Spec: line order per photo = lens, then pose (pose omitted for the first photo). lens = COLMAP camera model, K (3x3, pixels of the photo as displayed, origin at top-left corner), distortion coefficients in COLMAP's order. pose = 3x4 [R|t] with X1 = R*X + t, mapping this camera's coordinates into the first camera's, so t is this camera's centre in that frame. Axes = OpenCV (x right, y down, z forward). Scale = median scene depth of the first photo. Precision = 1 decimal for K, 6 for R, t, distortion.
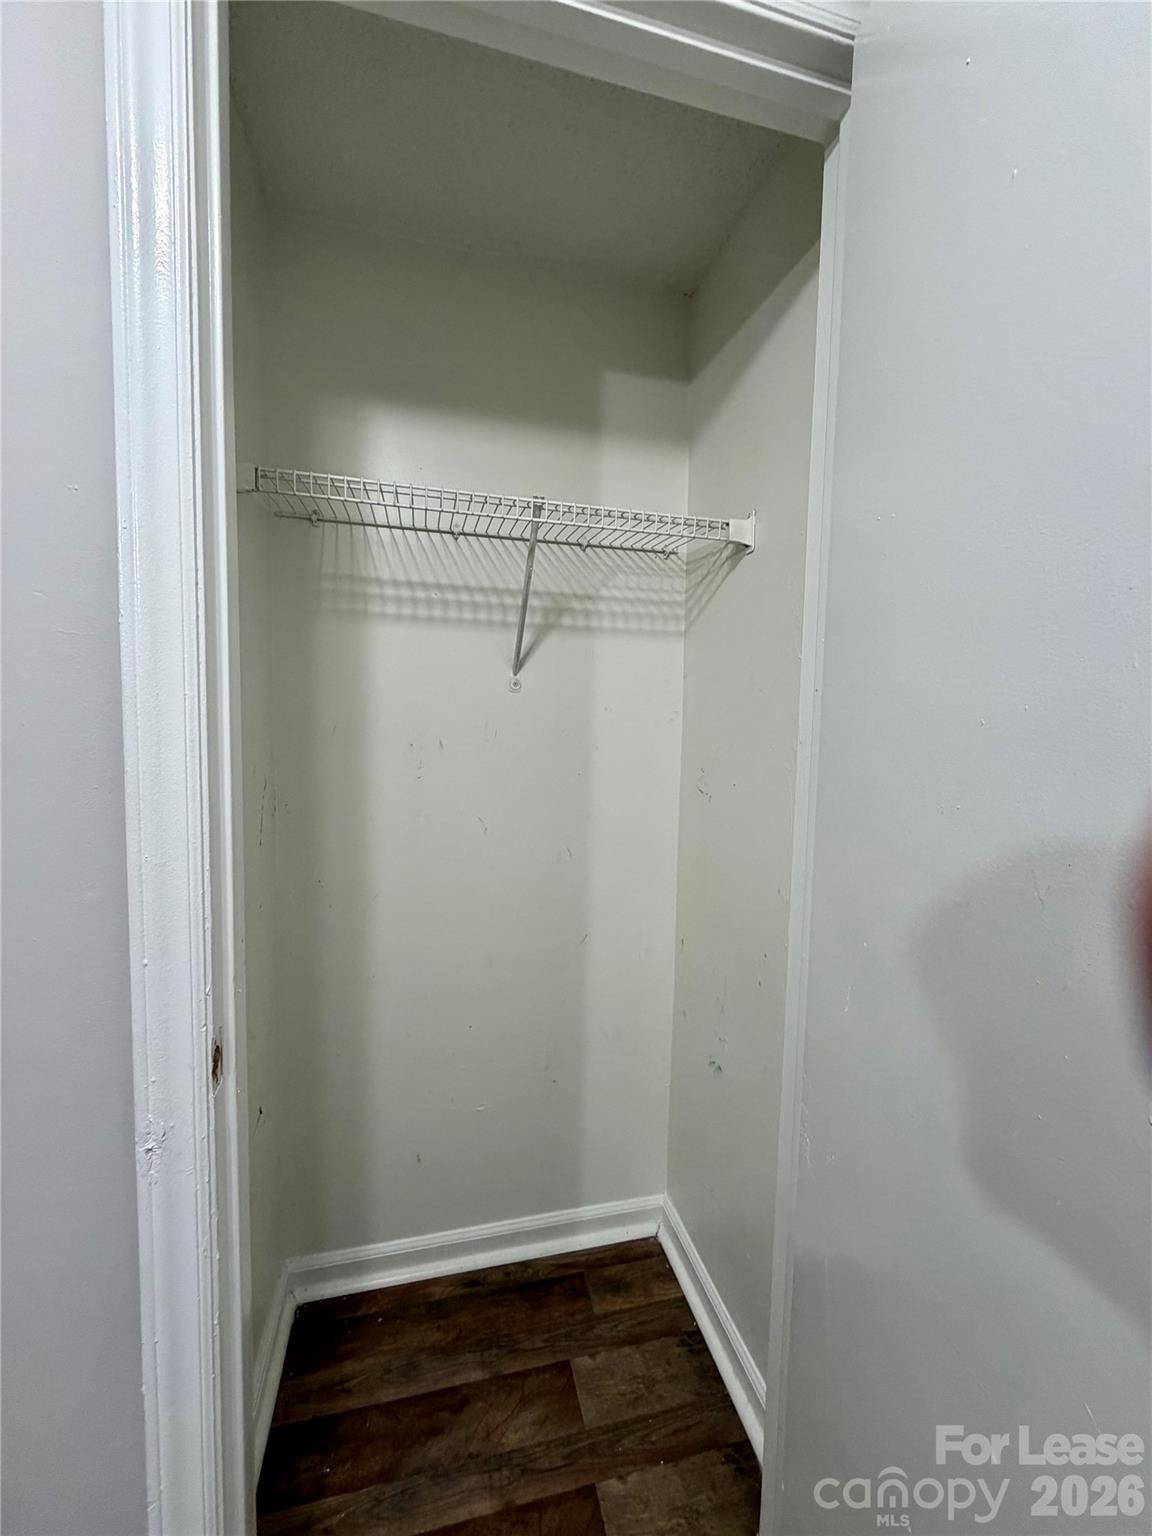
lens RADIAL K [[610.6, 0, 562.1], [0, 610.6, 765.9], [0, 0, 1]] dist [0.000740, -0.000136]
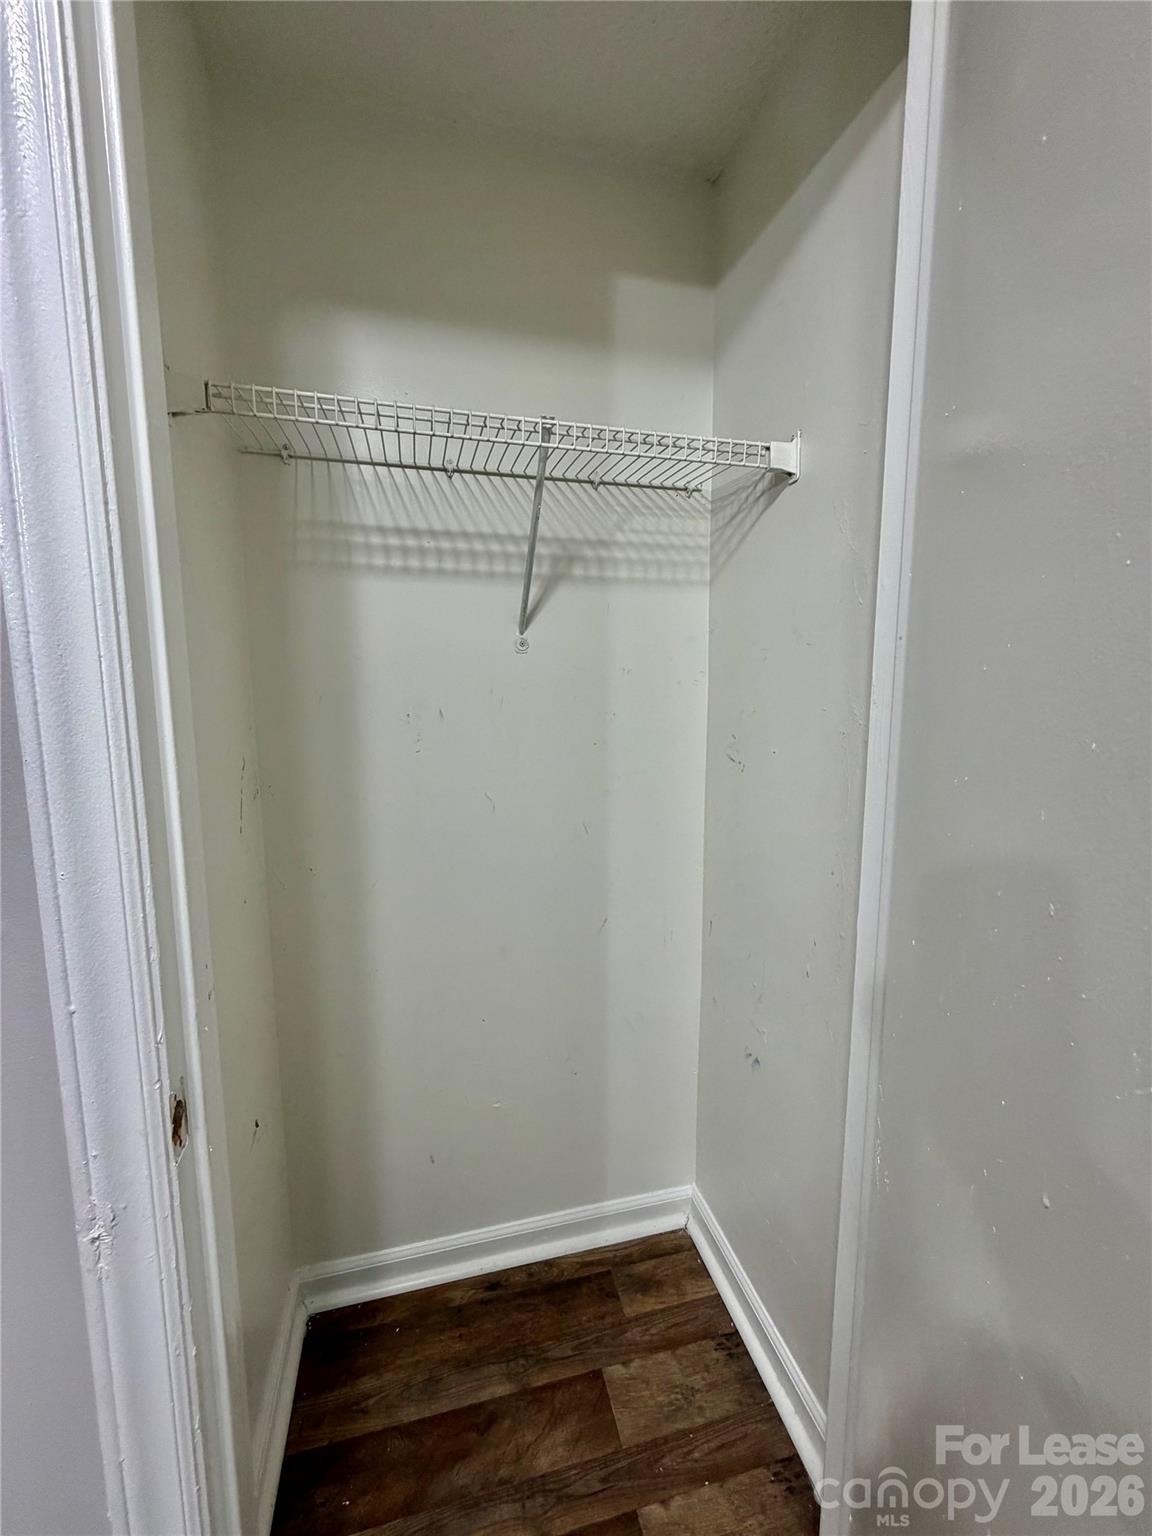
lens RADIAL K [[610.6, 0, 564.3], [0, 610.6, 769.6], [0, 0, 1]] dist [0.000740, -0.000136]
pose [[0.999726, -0.022562, 0.006254, -0.029767], [0.022131, 0.997821, 0.062164, -0.006390], [-0.007643, -0.062008, 0.998046, 0.120134]]
